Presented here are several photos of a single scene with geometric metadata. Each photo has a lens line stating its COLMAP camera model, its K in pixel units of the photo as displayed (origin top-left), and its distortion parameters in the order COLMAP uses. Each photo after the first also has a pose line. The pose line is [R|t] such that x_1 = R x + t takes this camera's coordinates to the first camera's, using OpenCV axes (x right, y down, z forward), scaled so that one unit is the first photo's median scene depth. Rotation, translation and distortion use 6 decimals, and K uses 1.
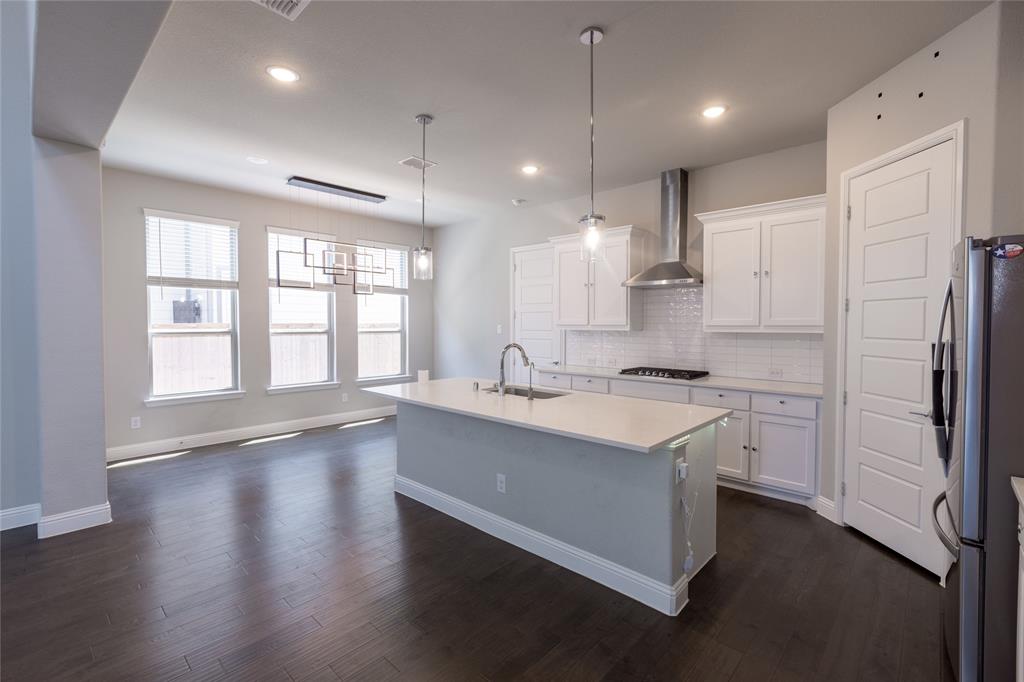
lens RADIAL K [[456.4, 0, 511.0], [0, 456.4, 337.2], [0, 0, 1]] dist [-0.002334, 0.000078]
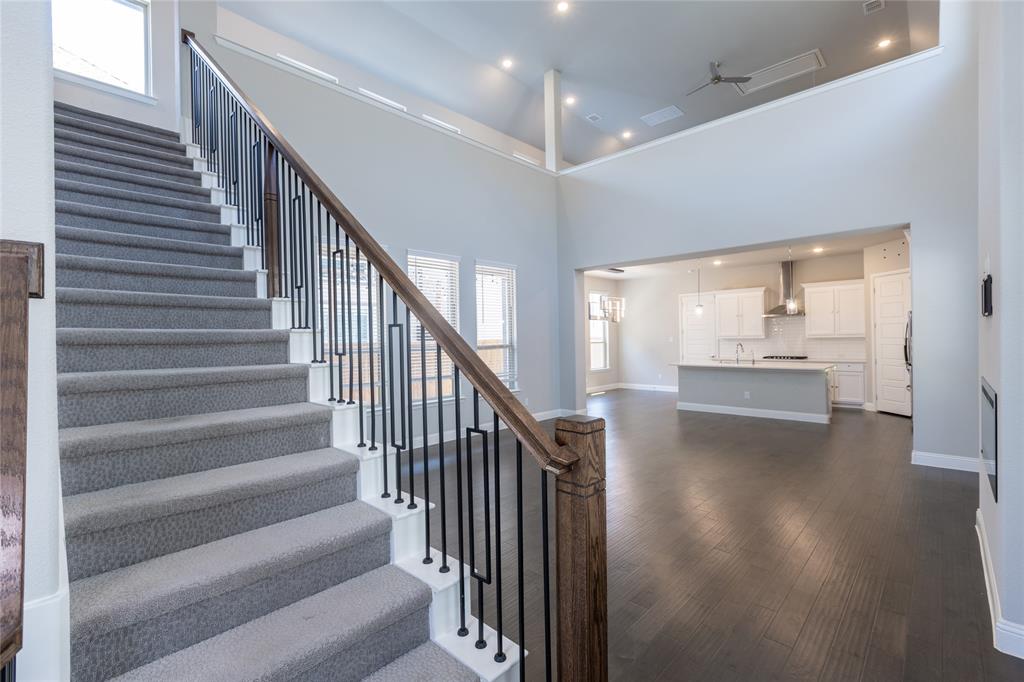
lens RADIAL K [[456.4, 0, 512.8], [0, 456.4, 340.6], [0, 0, 1]] dist [-0.002334, 0.000078]
pose [[0.999848, -0.016814, -0.004649, -0.906853], [0.016681, 0.999490, -0.027216, 0.035005], [0.005104, 0.027134, 0.999619, -1.105360]]
